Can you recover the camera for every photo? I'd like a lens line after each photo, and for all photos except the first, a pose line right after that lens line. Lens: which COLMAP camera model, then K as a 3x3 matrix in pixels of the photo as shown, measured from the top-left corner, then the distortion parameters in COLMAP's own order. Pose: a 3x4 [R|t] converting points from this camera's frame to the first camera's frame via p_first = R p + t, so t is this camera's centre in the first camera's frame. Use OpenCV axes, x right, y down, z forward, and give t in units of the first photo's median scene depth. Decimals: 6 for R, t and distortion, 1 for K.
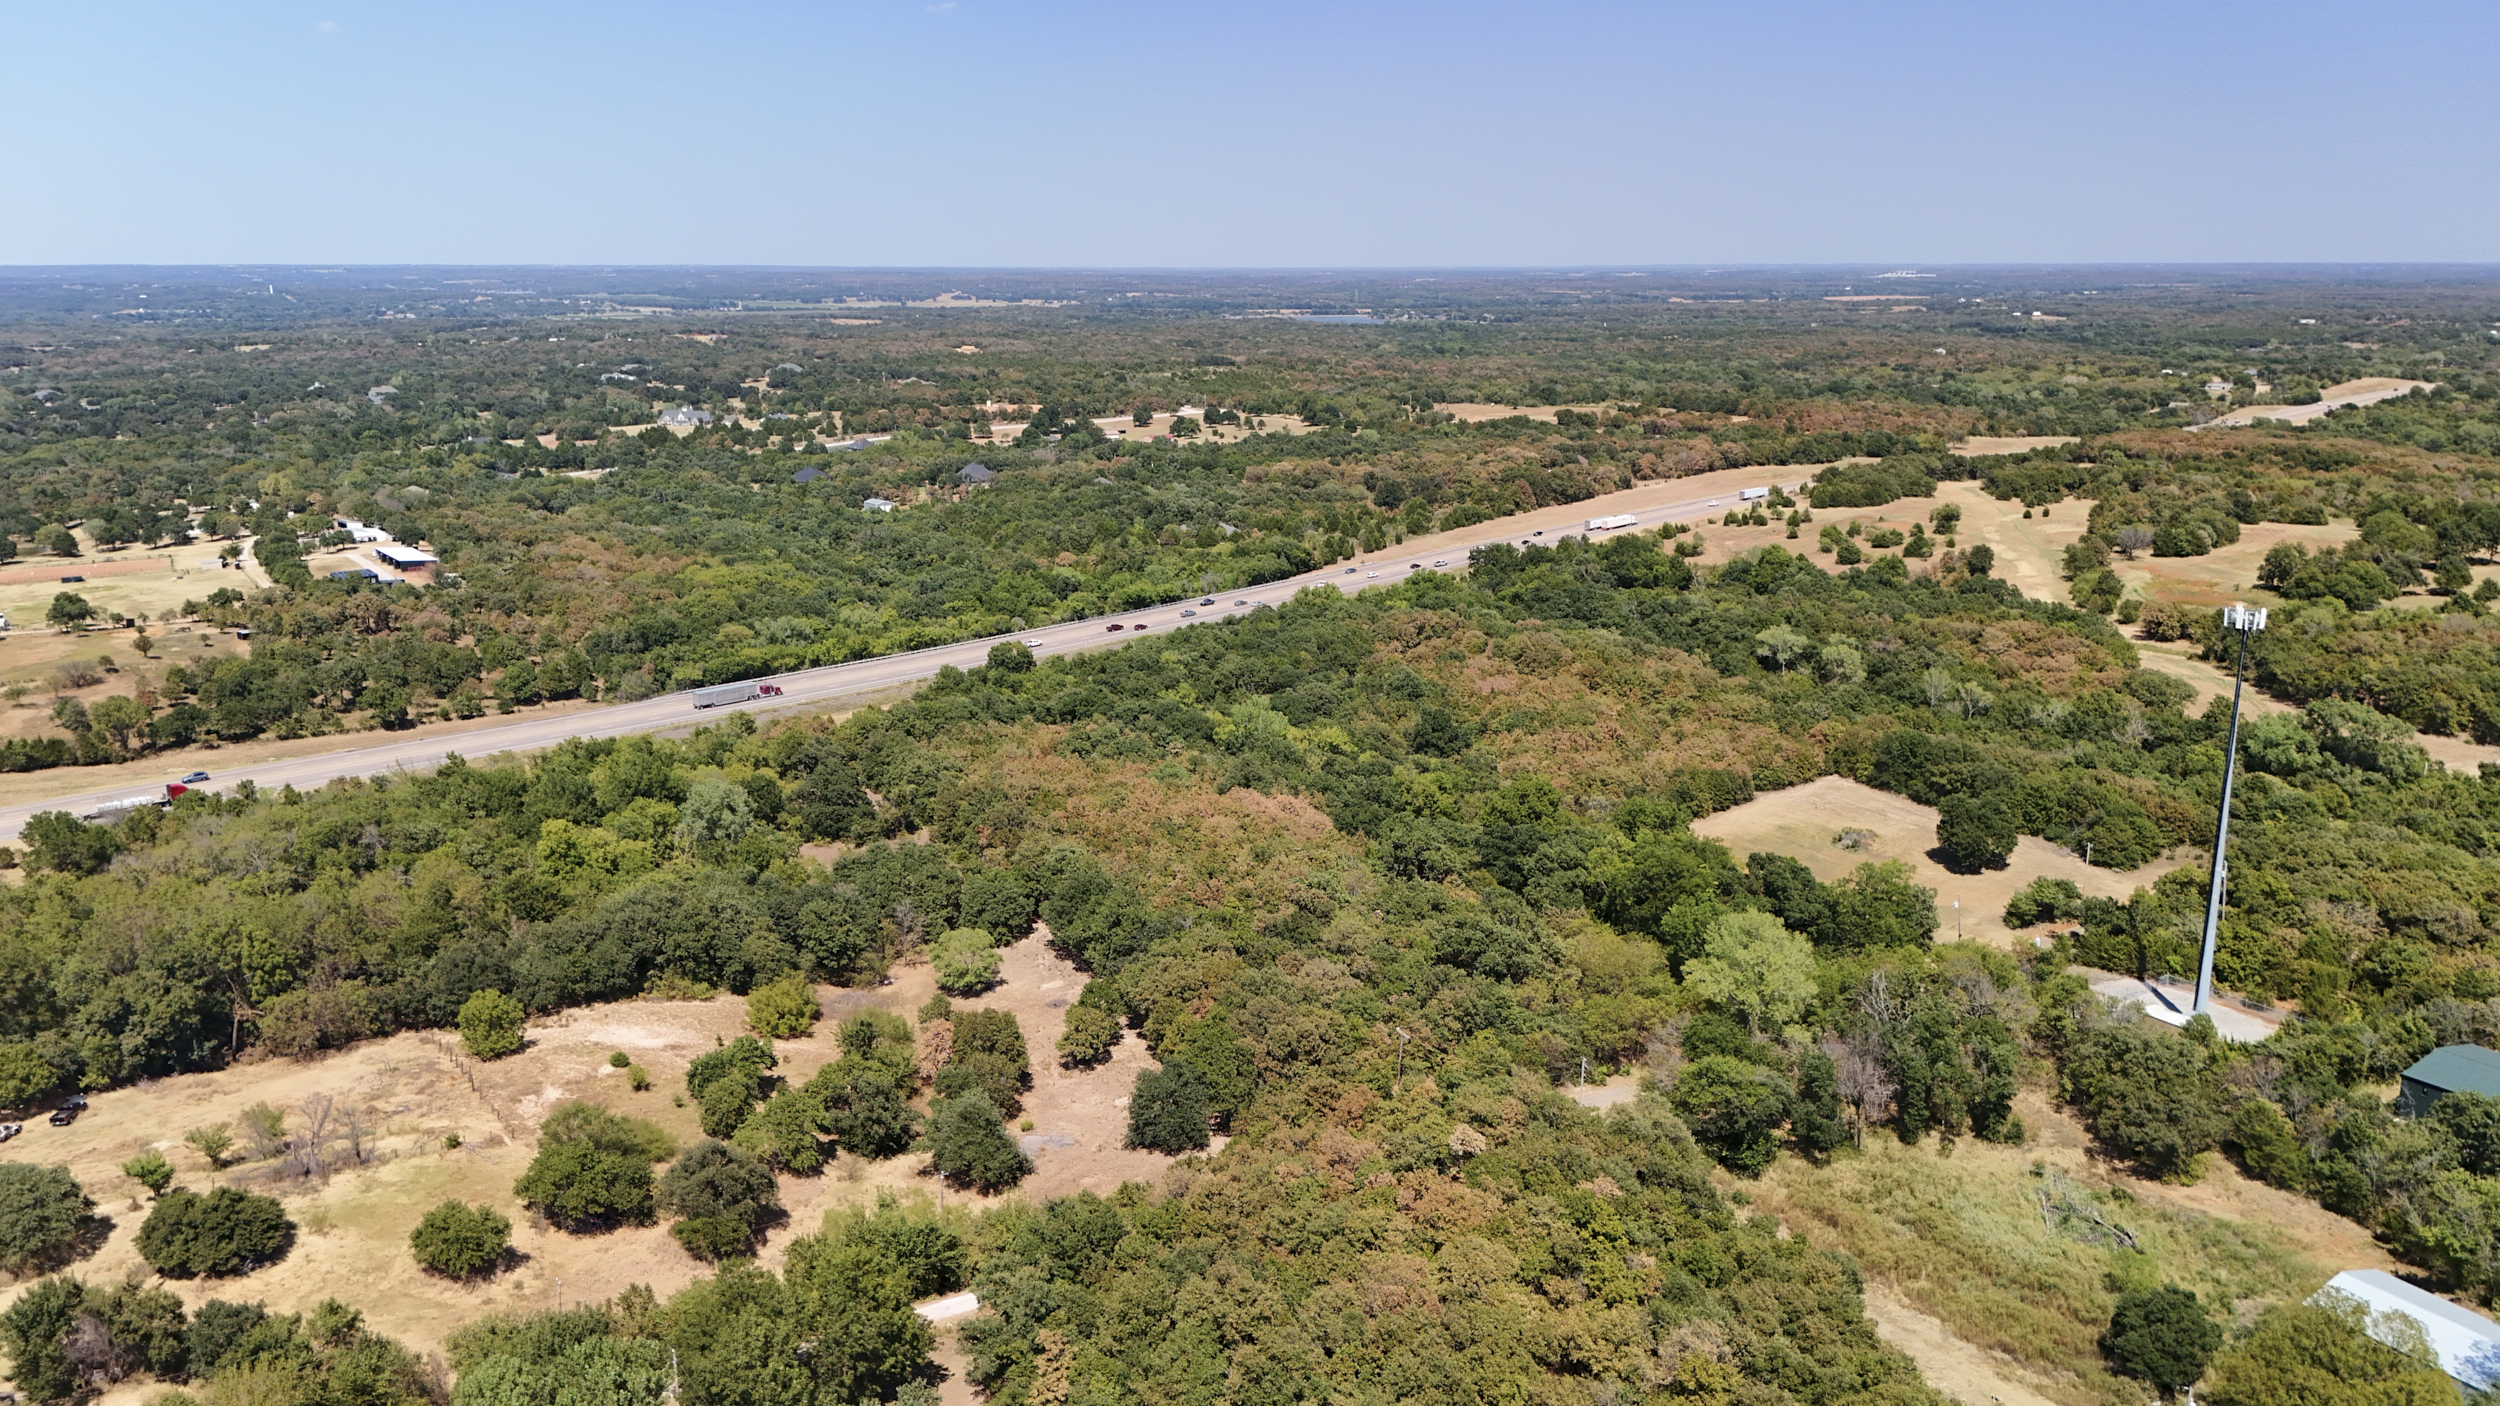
lens RADIAL K [[1876.5, 0, 1246.7], [0, 1876.5, 706.1], [0, 0, 1]] dist [0.062416, -0.054987]
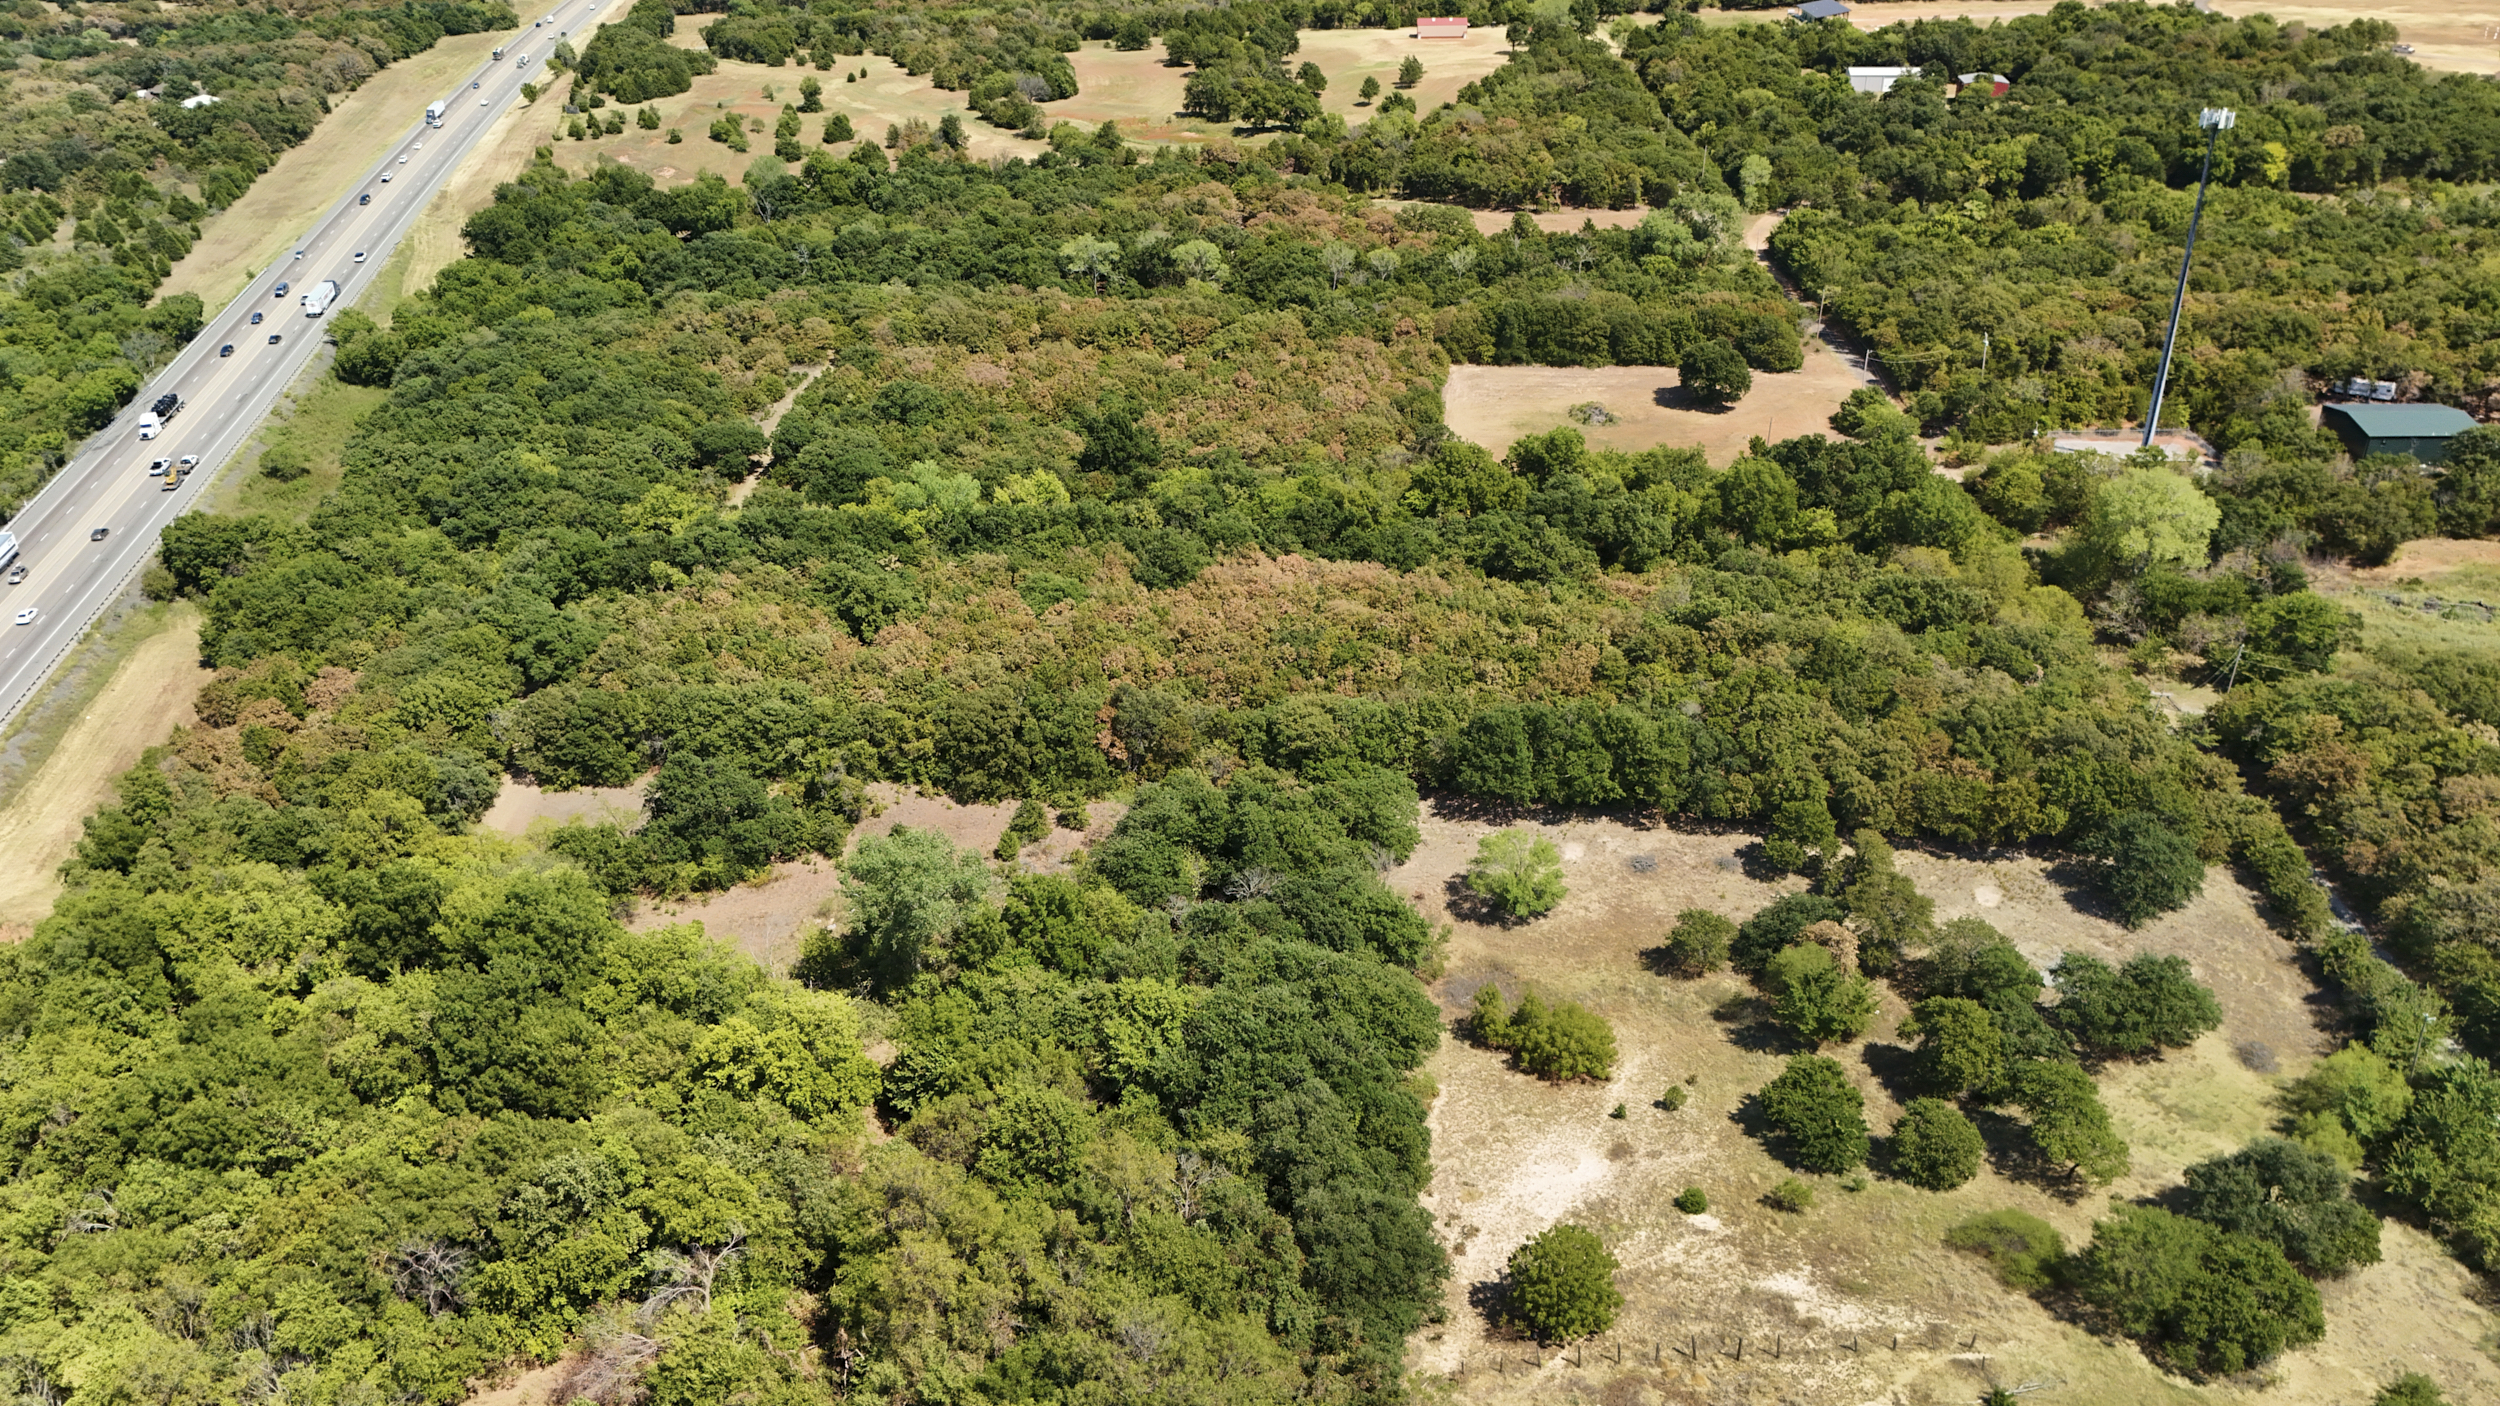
lens RADIAL K [[1847.8, 0, 1250.0], [0, 1847.8, 703.0], [0, 0, 1]] dist [0.061789, -0.061083]
pose [[0.561219, -0.388644, 0.730745, -0.546671], [0.209910, 0.920866, 0.328546, -0.145556], [-0.800606, -0.030996, 0.598388, 0.490534]]
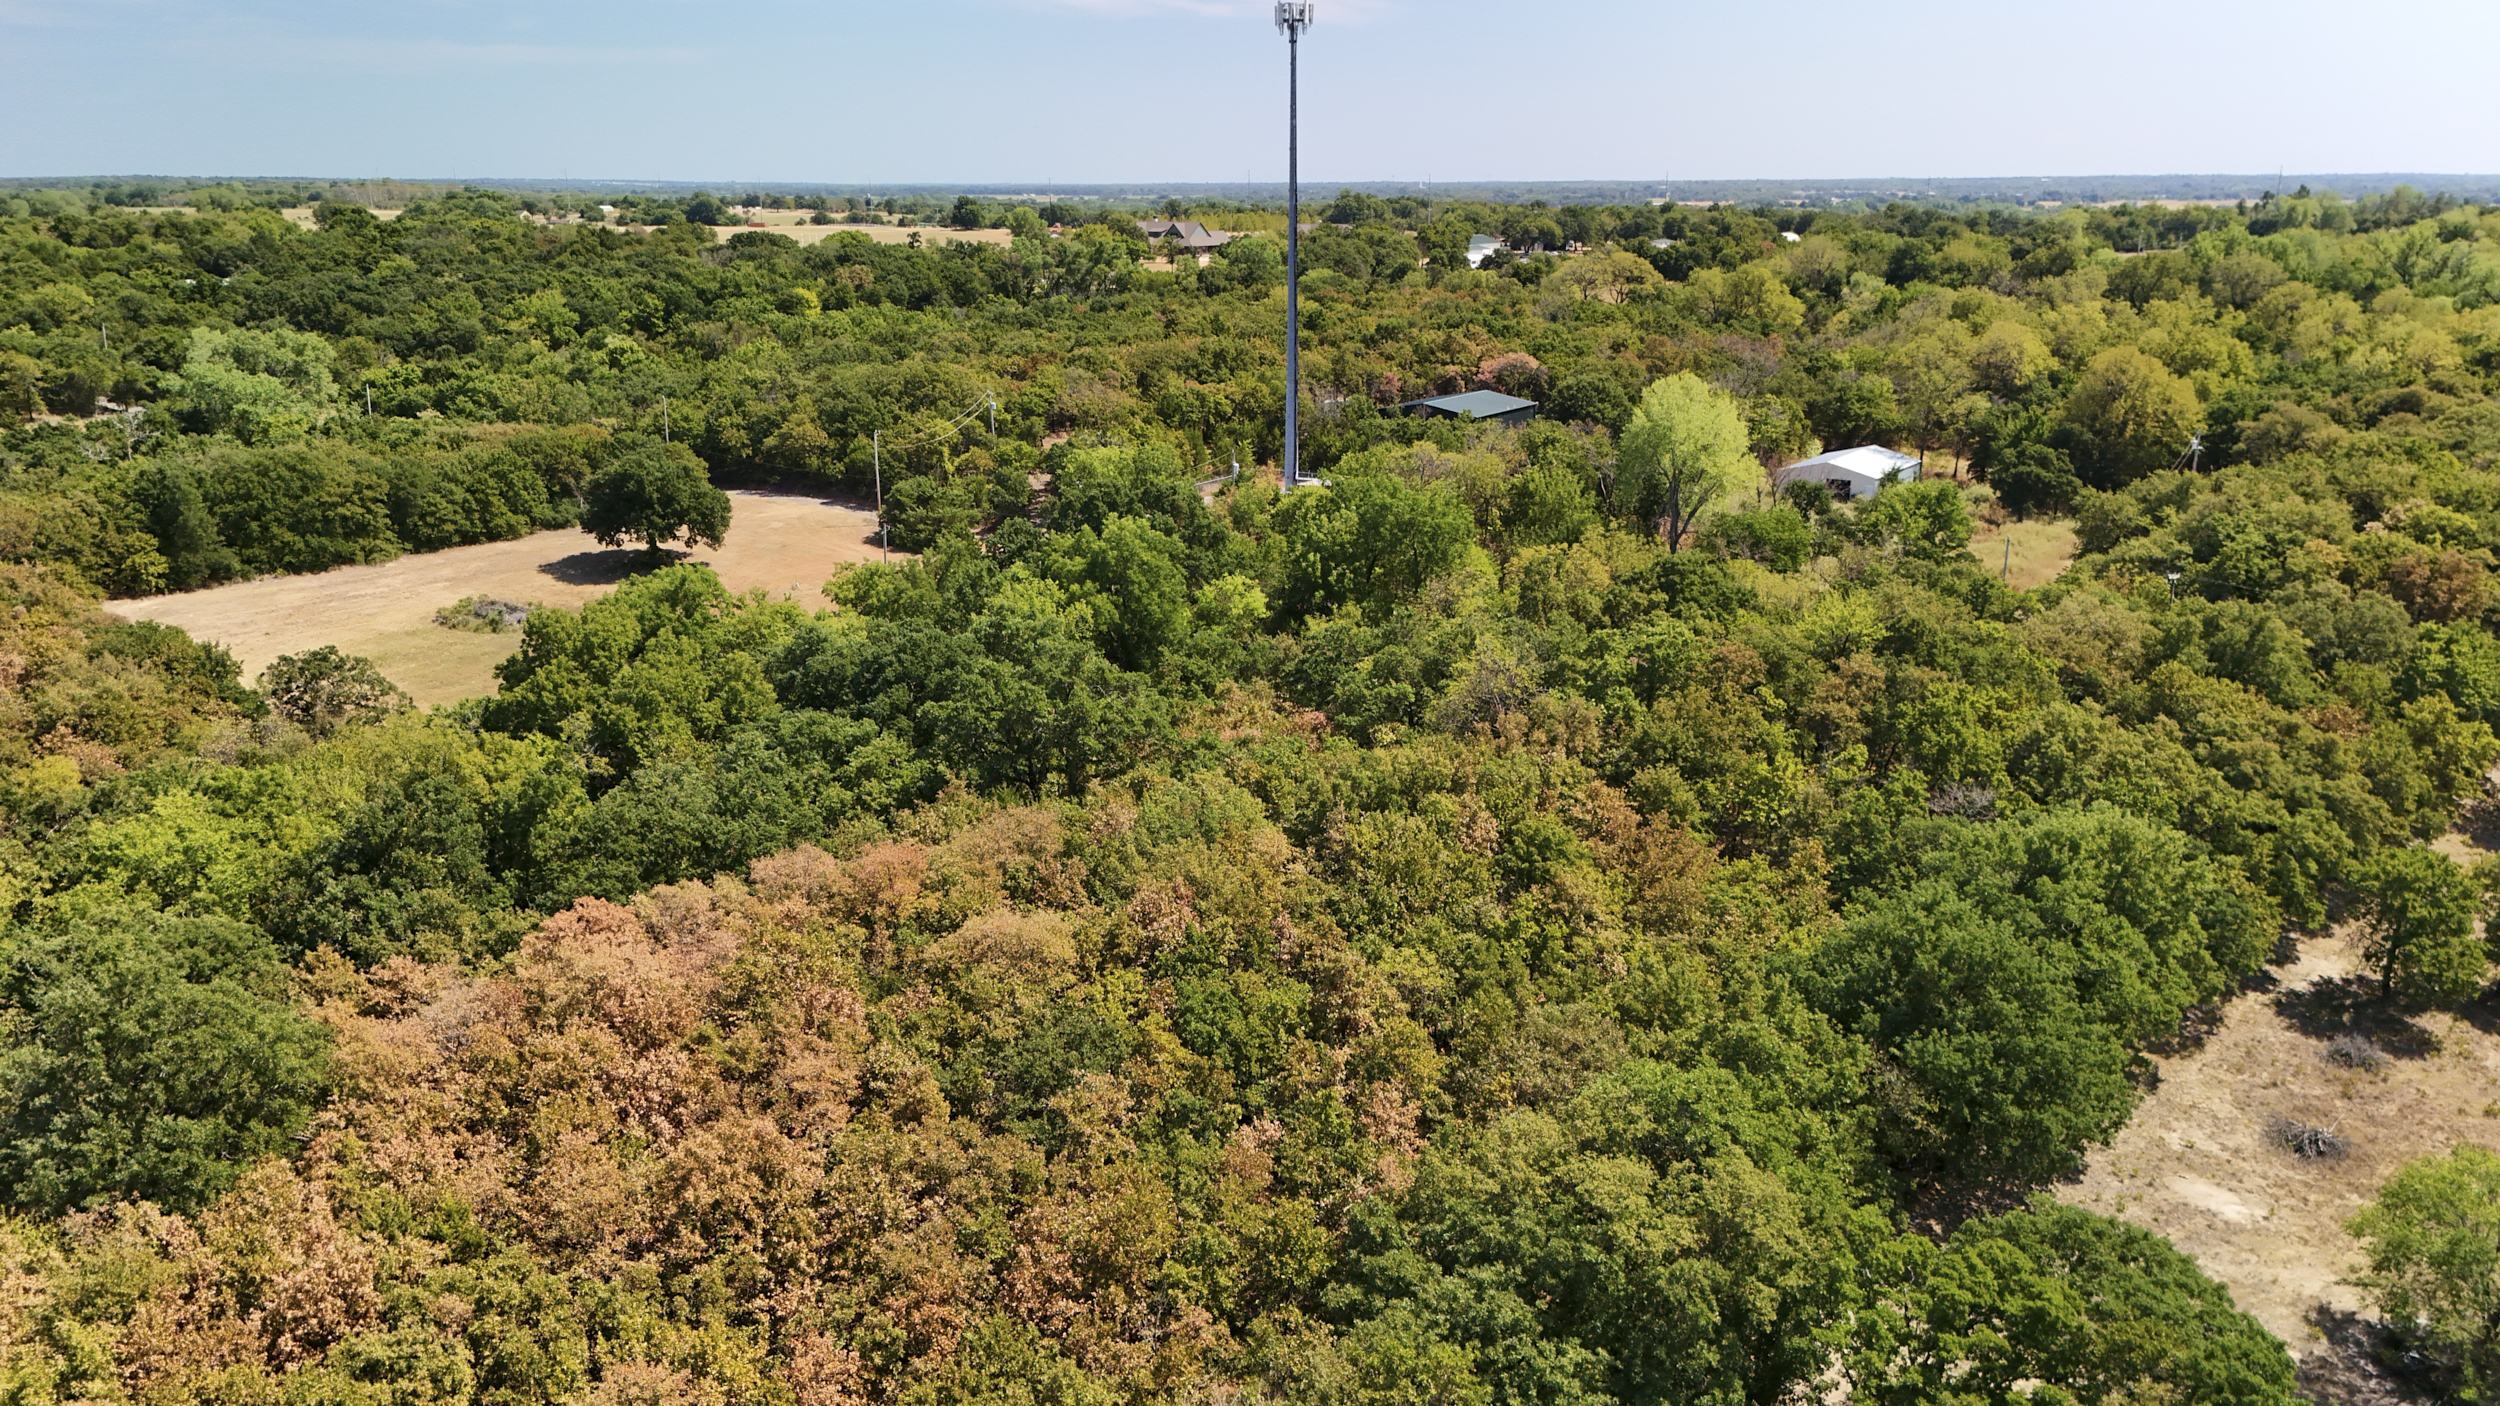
lens RADIAL K [[1876.5, 0, 1246.7], [0, 1876.5, 706.1], [0, 0, 1]] dist [0.062416, -0.054987]
pose [[-0.416896, -0.242511, 0.876005, -0.211575], [0.212217, 0.911147, 0.353235, -0.043441], [-0.883833, 0.333166, -0.328389, 0.914890]]
